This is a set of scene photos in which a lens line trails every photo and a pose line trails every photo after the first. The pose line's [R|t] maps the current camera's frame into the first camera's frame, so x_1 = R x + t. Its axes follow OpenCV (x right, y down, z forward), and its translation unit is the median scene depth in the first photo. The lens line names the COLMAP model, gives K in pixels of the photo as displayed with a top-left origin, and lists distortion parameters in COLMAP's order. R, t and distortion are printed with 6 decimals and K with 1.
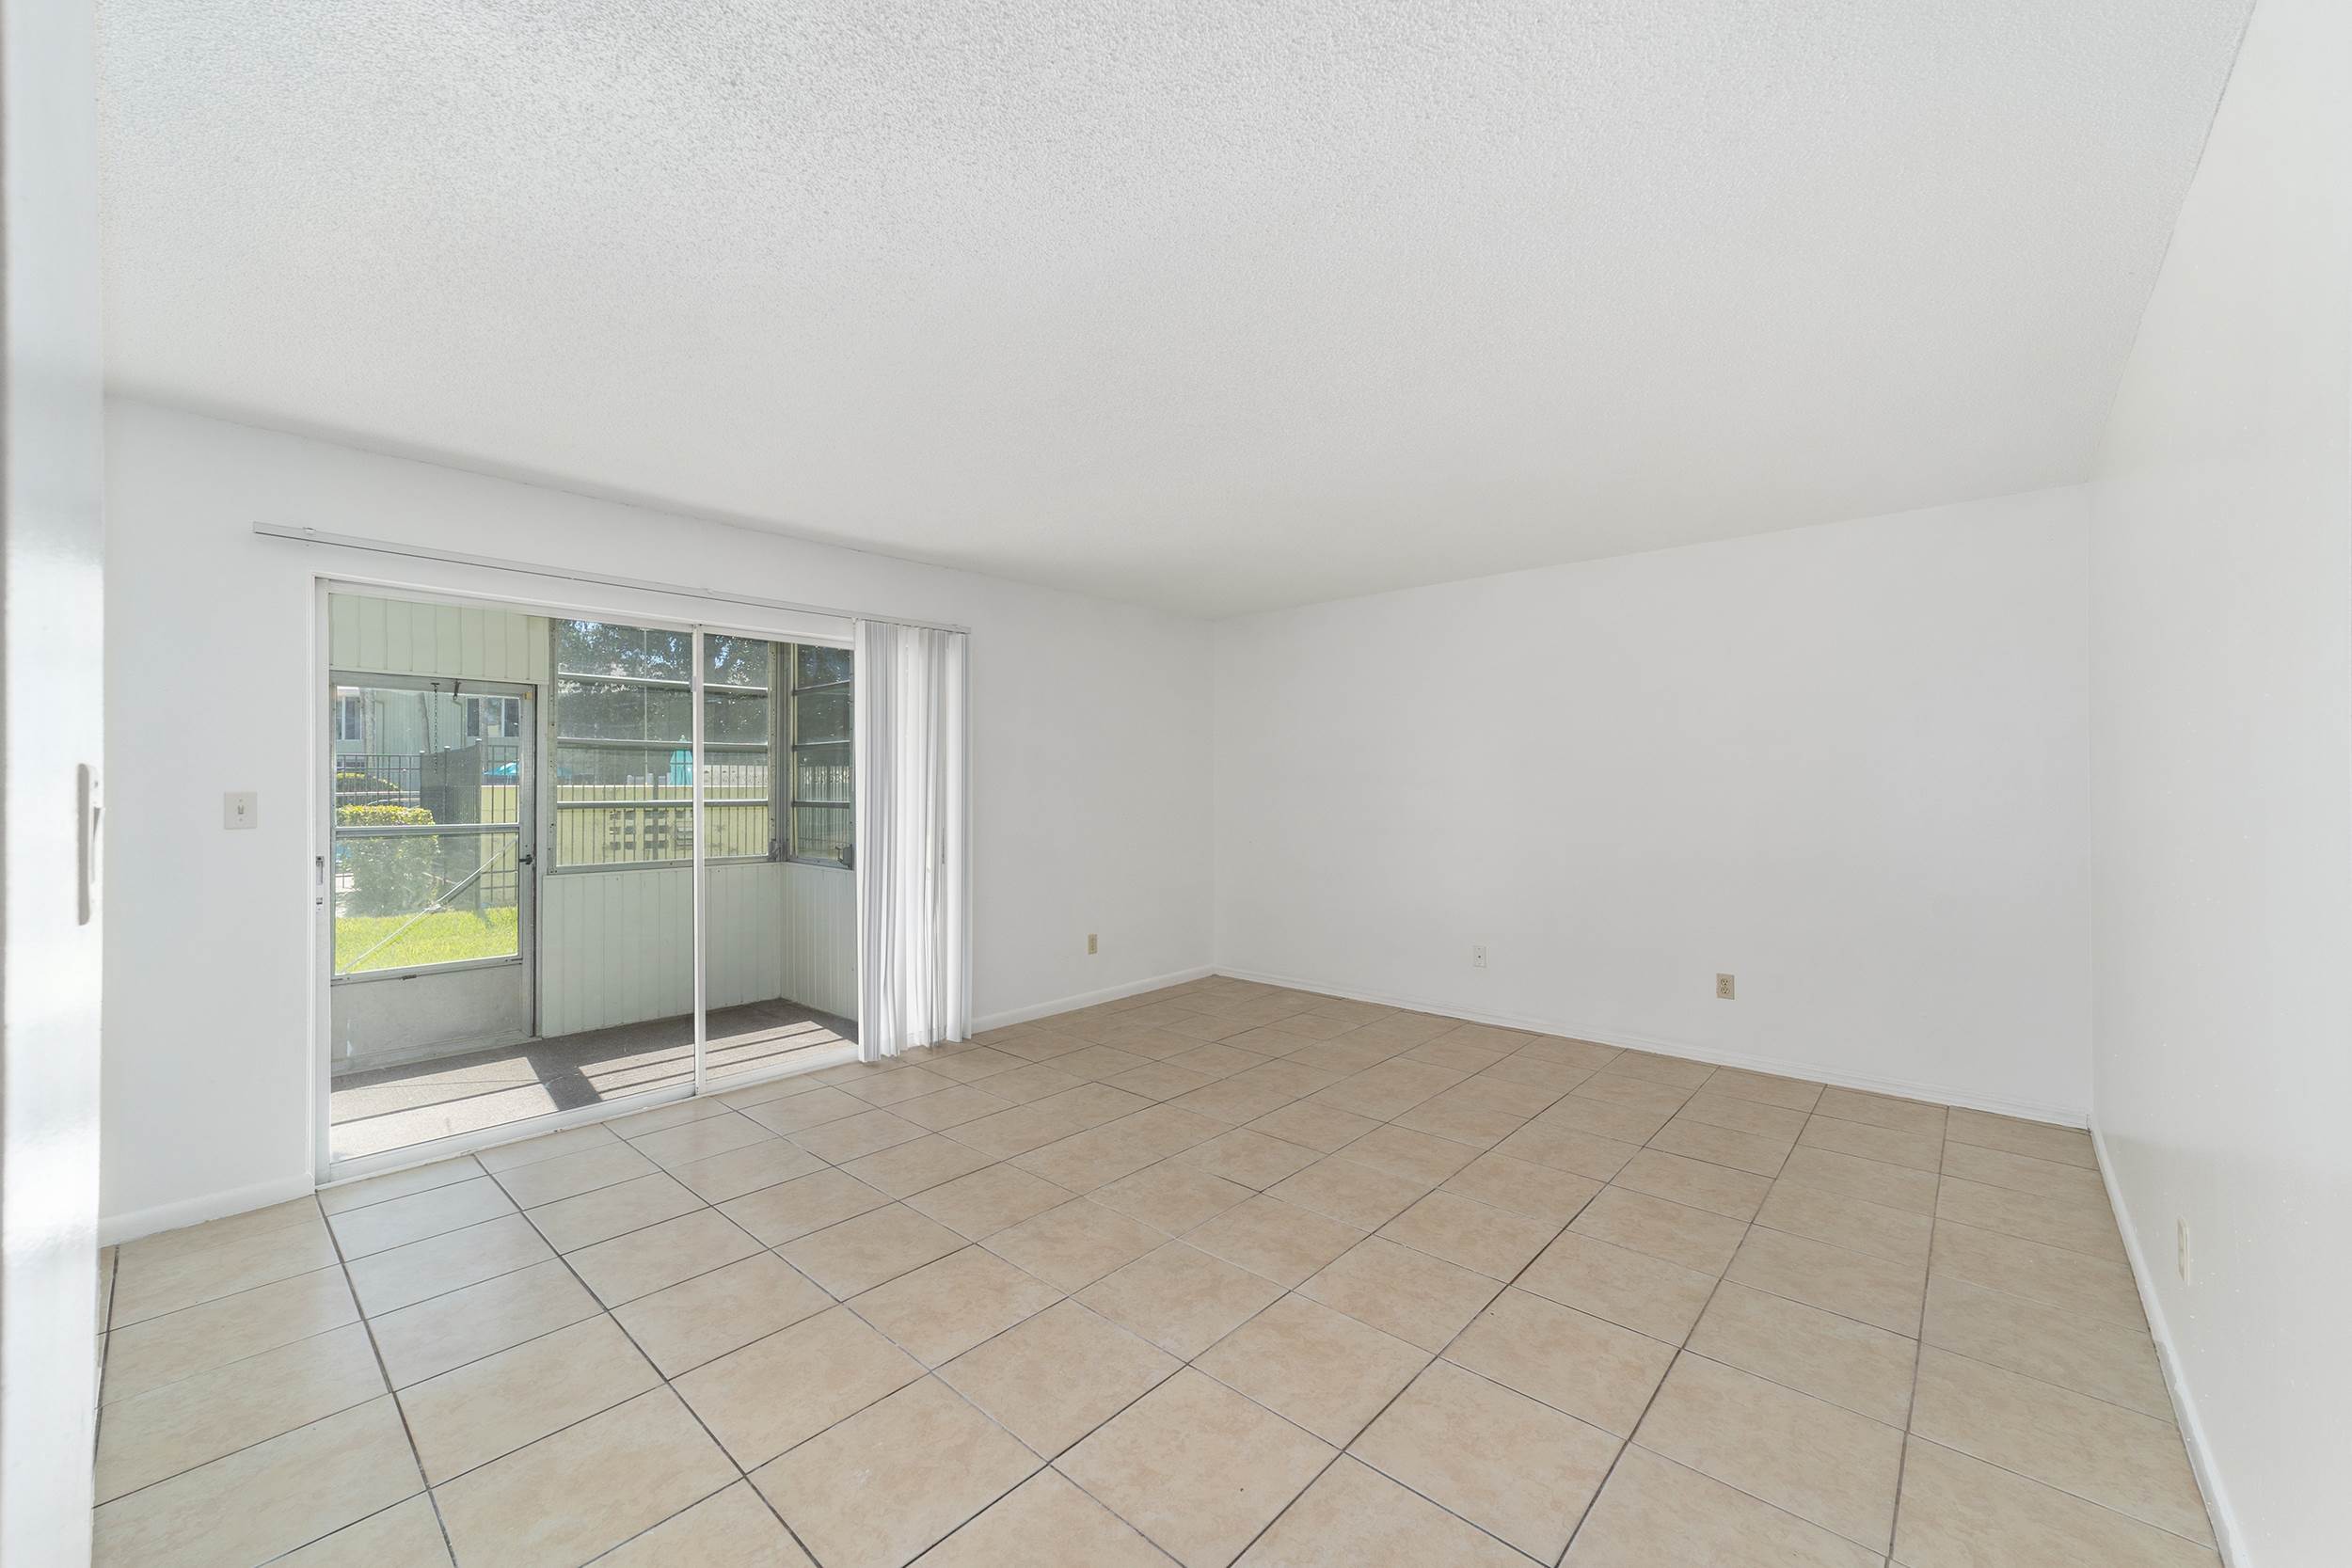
lens RADIAL K [[900.9, 0, 1182.8], [0, 900.9, 777.8], [0, 0, 1]] dist [-0.013339, 0.004989]
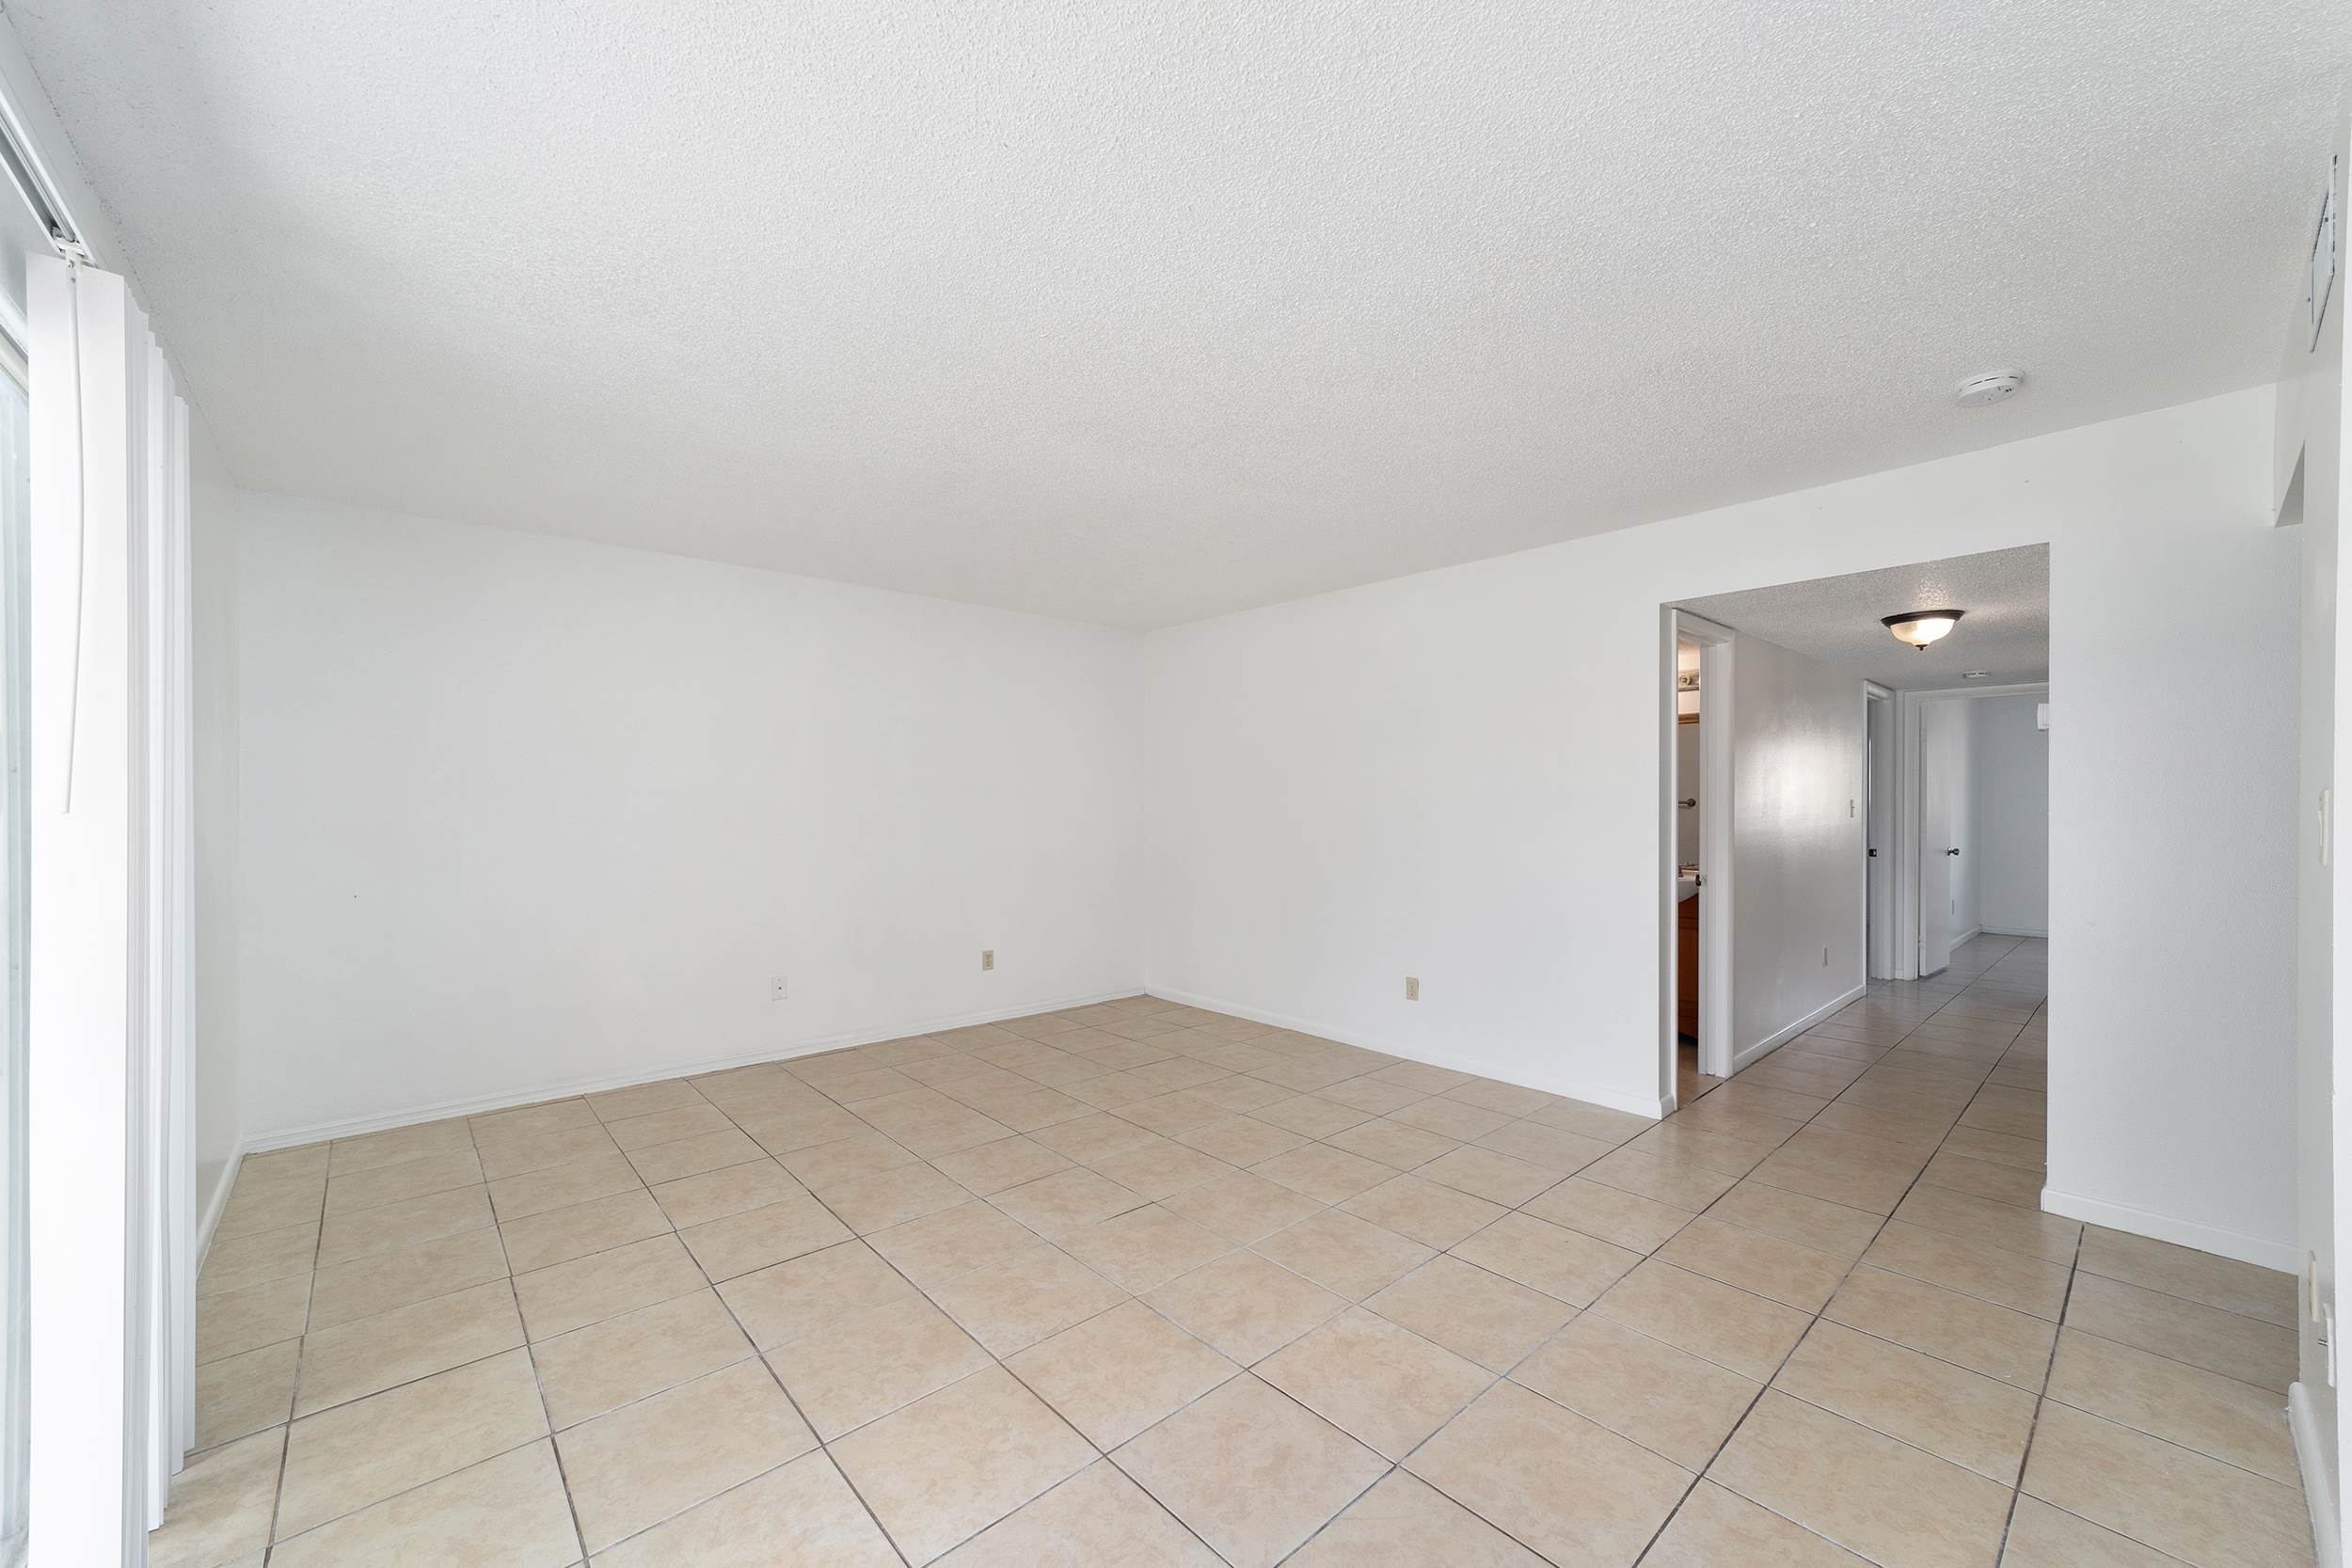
lens RADIAL K [[900.9, 0, 1173.2], [0, 900.9, 804.6], [0, 0, 1]] dist [-0.013339, 0.004989]
pose [[0.122619, 0.000241, 0.992454, -0.779130], [-0.009228, 0.999957, 0.000898, 0.011901], [-0.992411, -0.009269, 0.122616, 0.733306]]
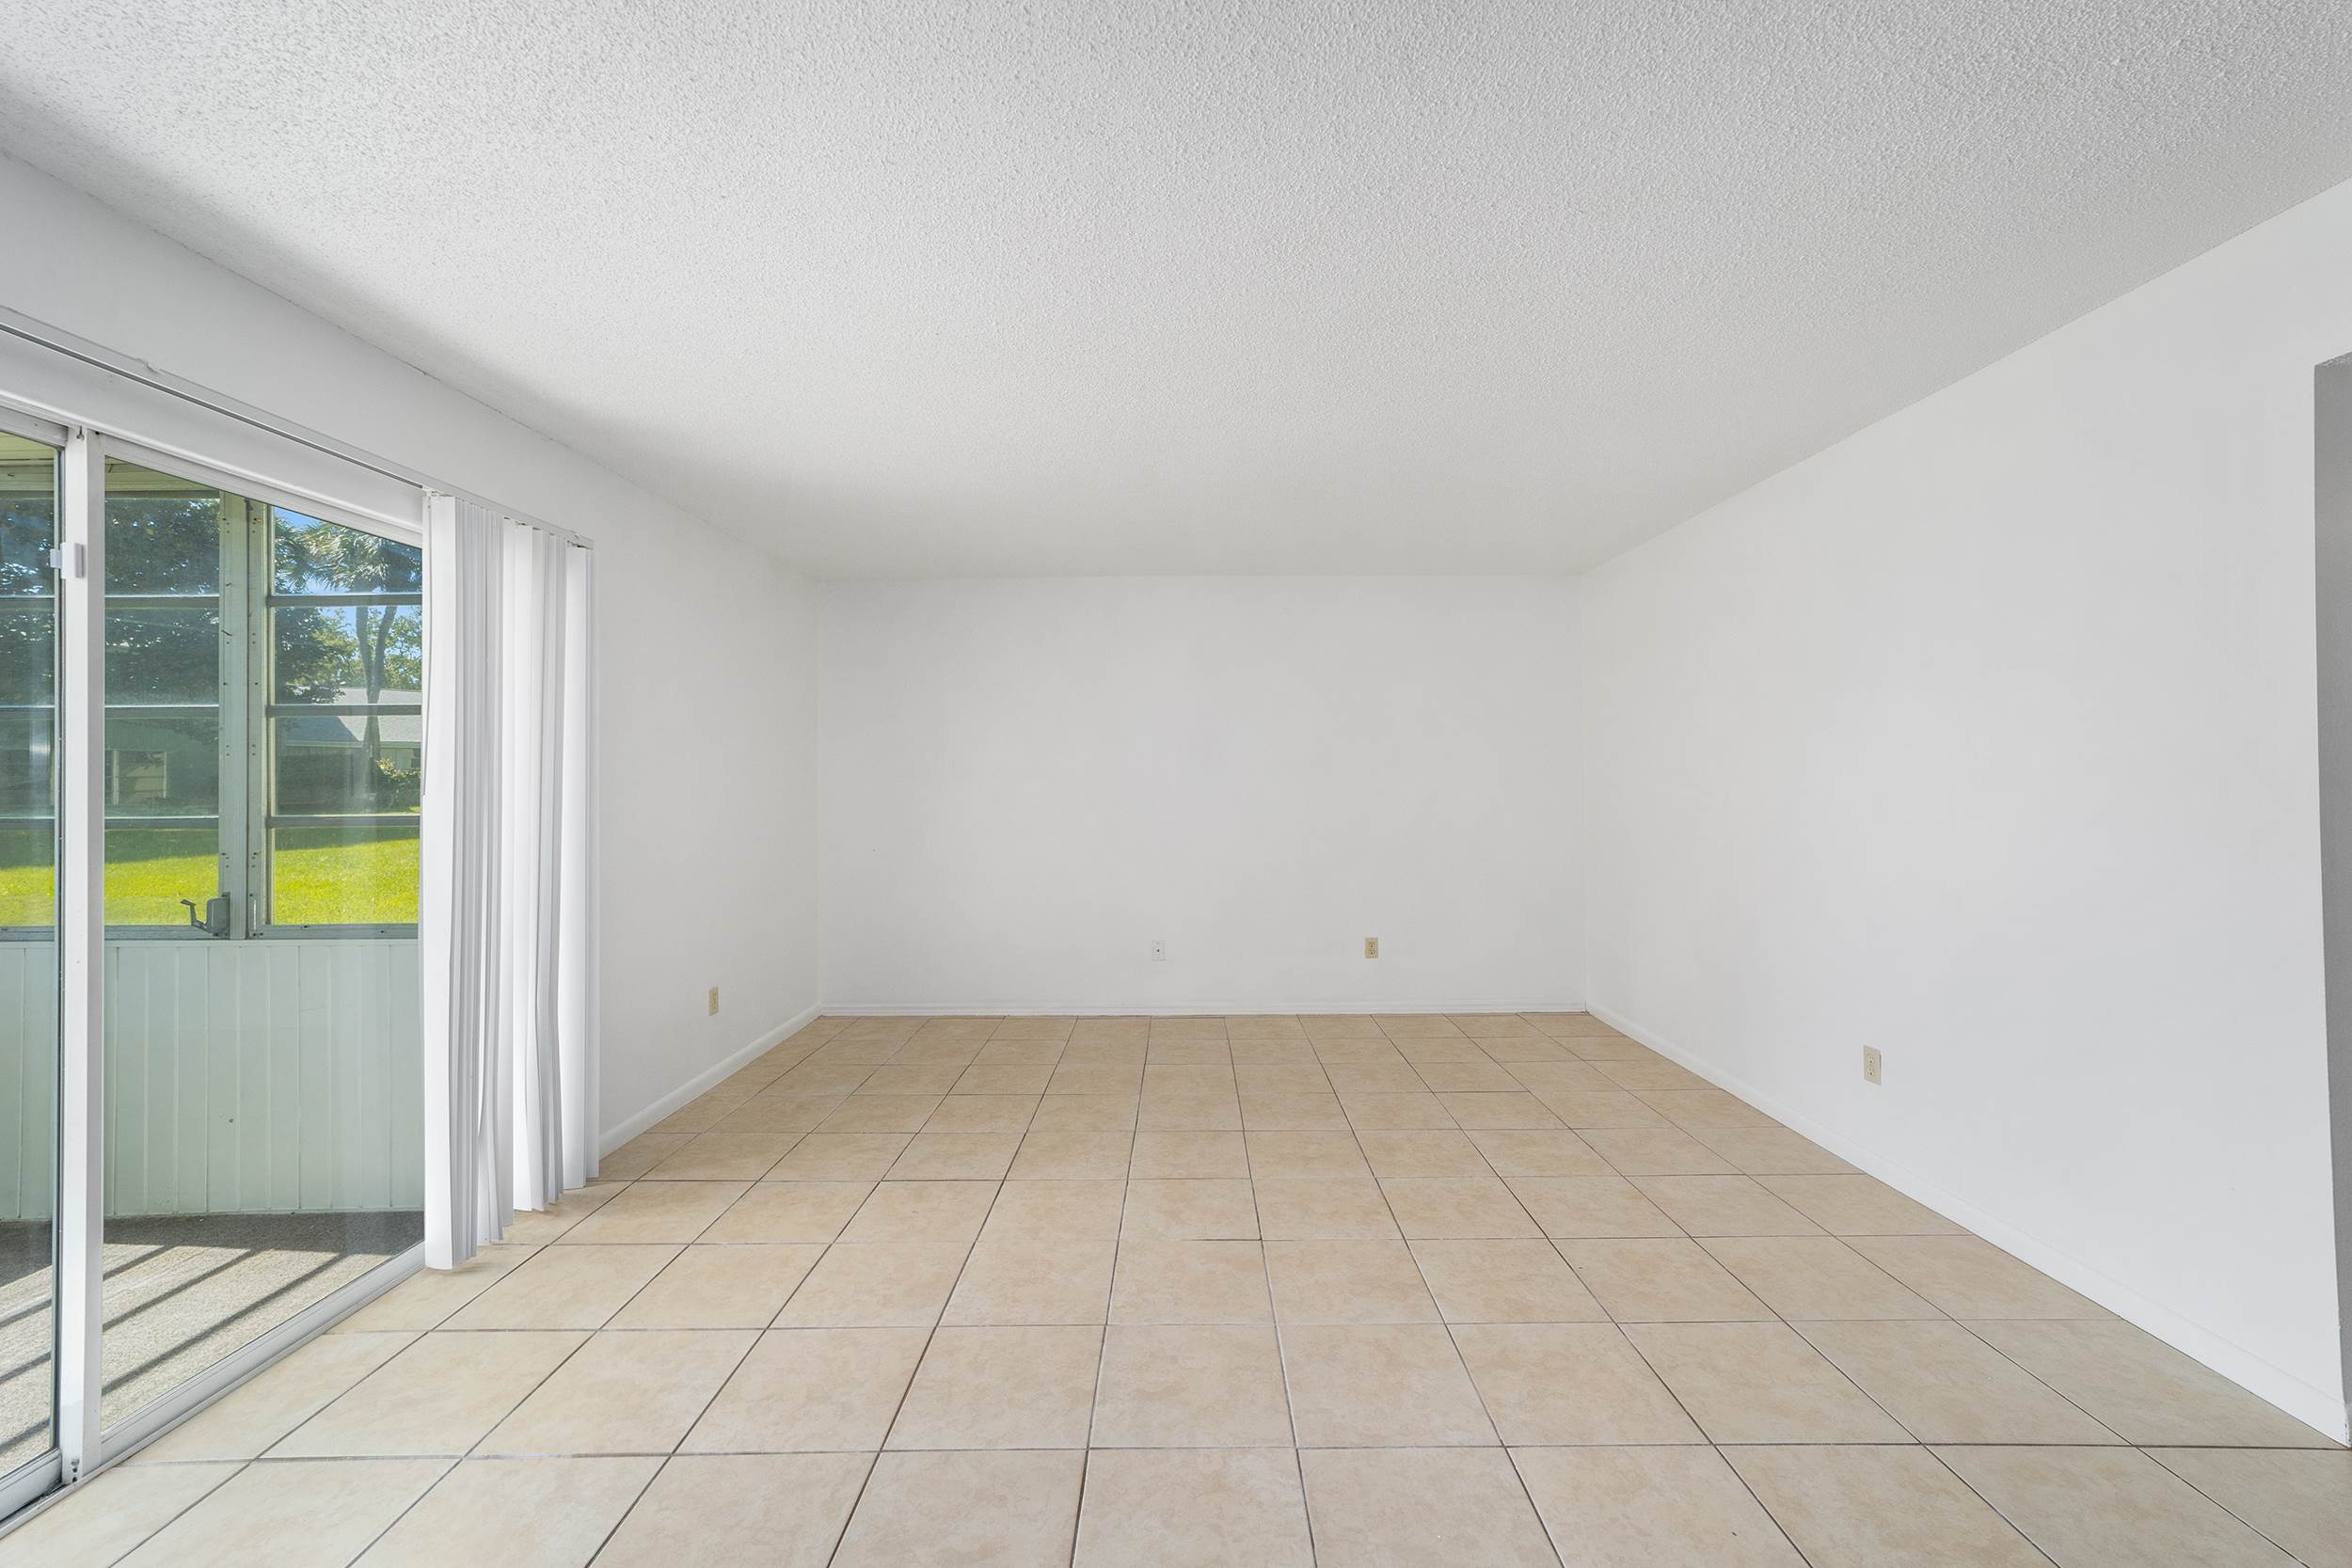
lens RADIAL K [[900.9, 0, 1181.3], [0, 900.9, 769.7], [0, 0, 1]] dist [-0.013339, 0.004989]
pose [[0.749862, 0.005331, 0.661573, -0.476668], [-0.000105, 0.999968, -0.007939, 0.005777], [-0.661594, 0.005883, 0.749839, 0.331506]]
